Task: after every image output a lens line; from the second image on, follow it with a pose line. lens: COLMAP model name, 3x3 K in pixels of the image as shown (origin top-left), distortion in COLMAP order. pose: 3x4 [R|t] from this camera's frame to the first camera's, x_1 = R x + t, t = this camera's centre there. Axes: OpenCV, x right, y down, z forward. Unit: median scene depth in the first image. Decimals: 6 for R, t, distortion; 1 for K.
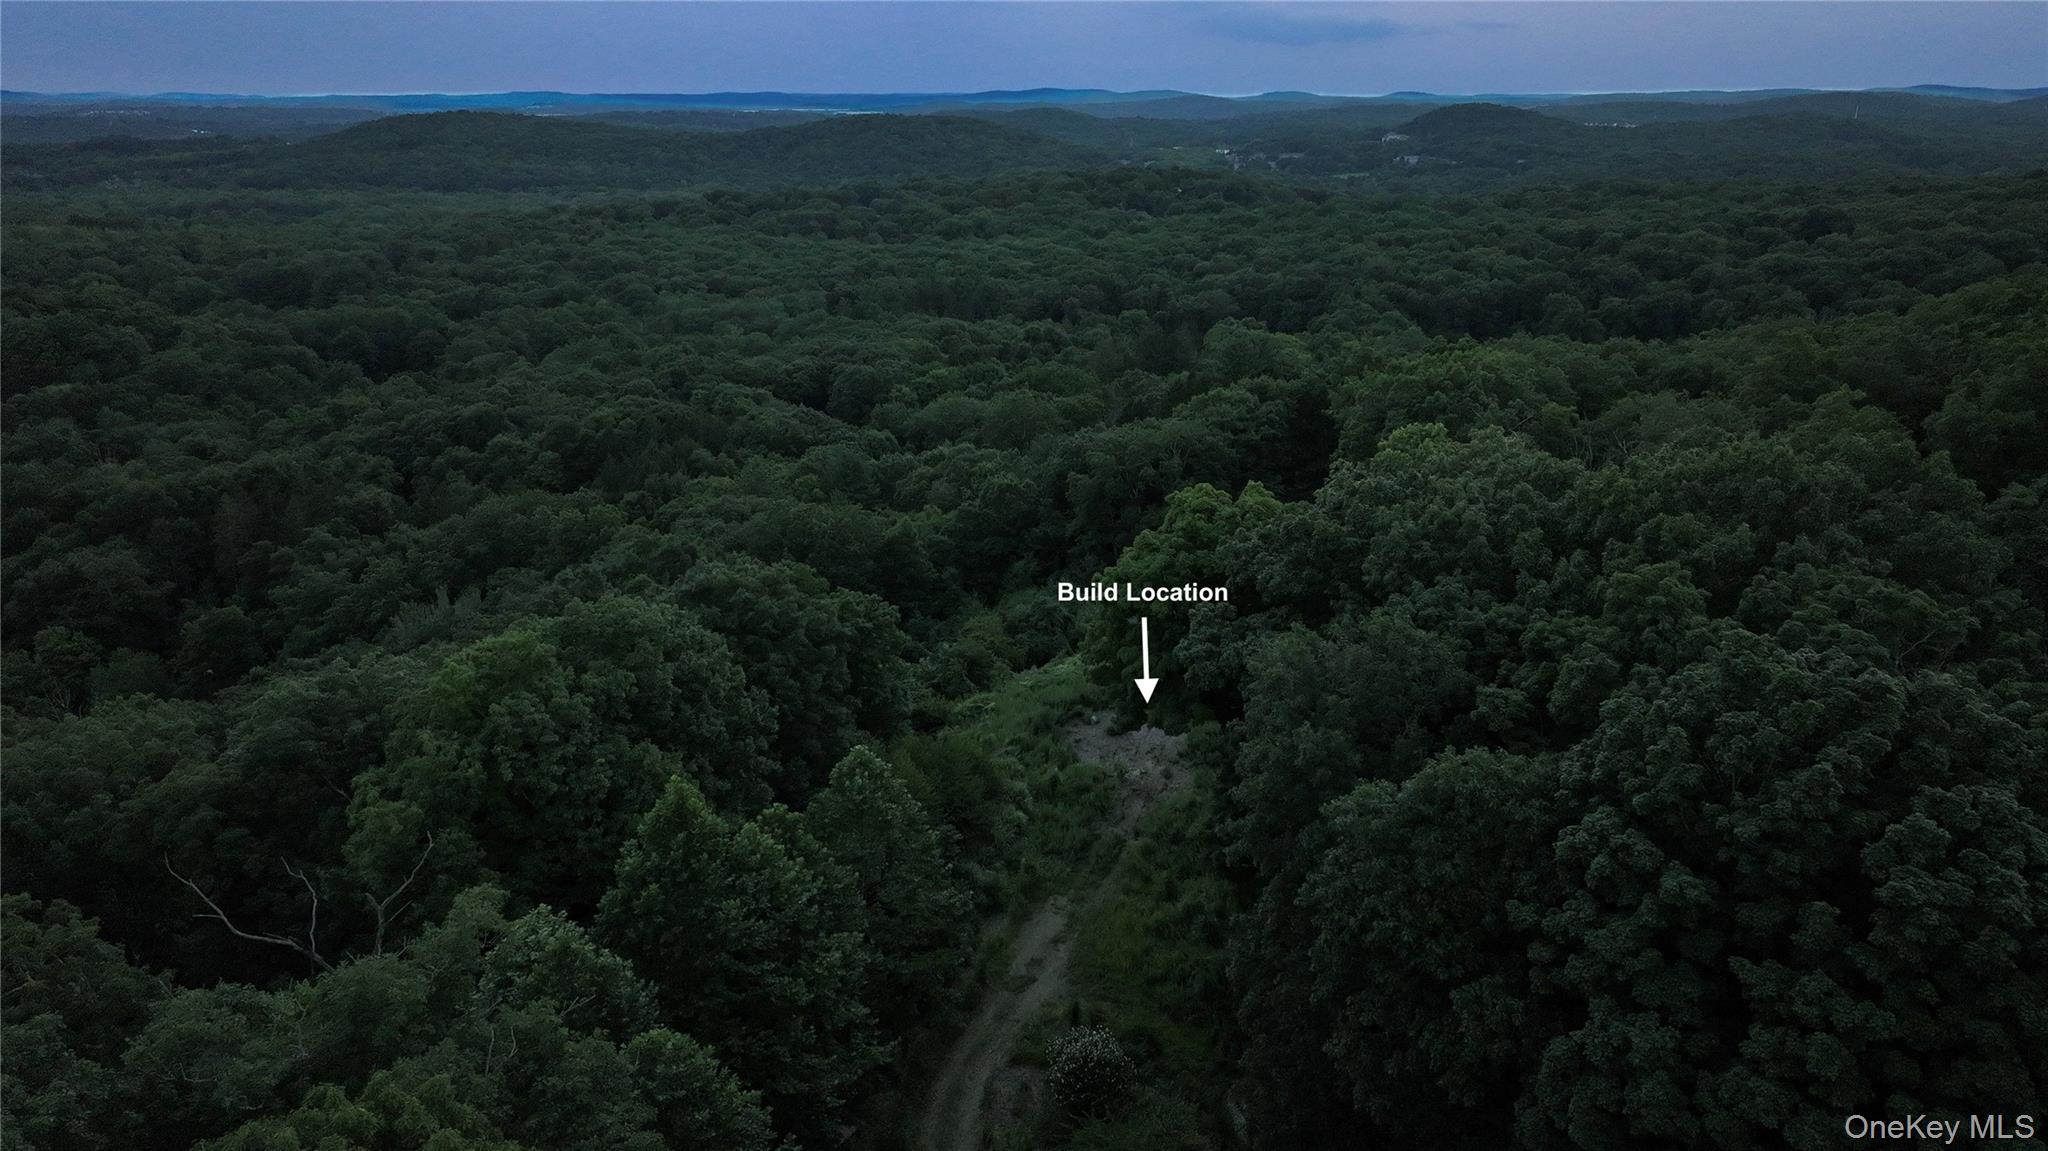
lens RADIAL K [[1409.0, 0, 1032.7], [0, 1409.0, 567.0], [0, 0, 1]] dist [0.004216, 0.001903]
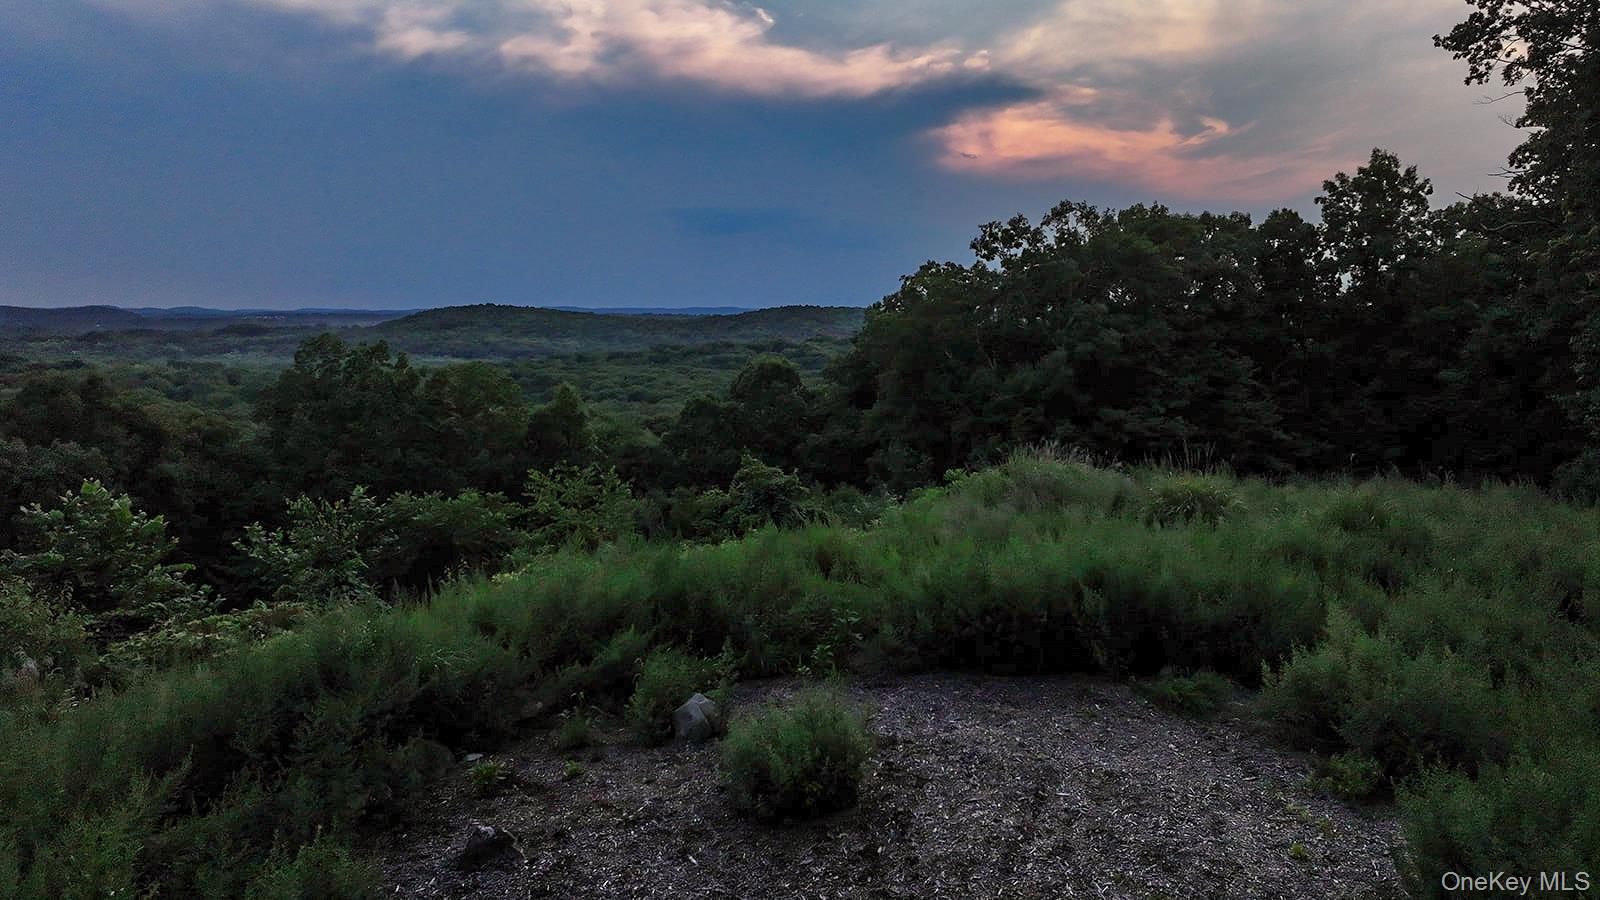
lens RADIAL K [[1100.8, 0, 806.8], [0, 1100.8, 443.4], [0, 0, 1]] dist [0.004216, 0.001903]
pose [[0.994500, 0.009771, -0.104281, 0.073580], [-0.030658, 0.979188, -0.200628, 0.108674], [0.100150, 0.202722, 0.974102, 0.921725]]
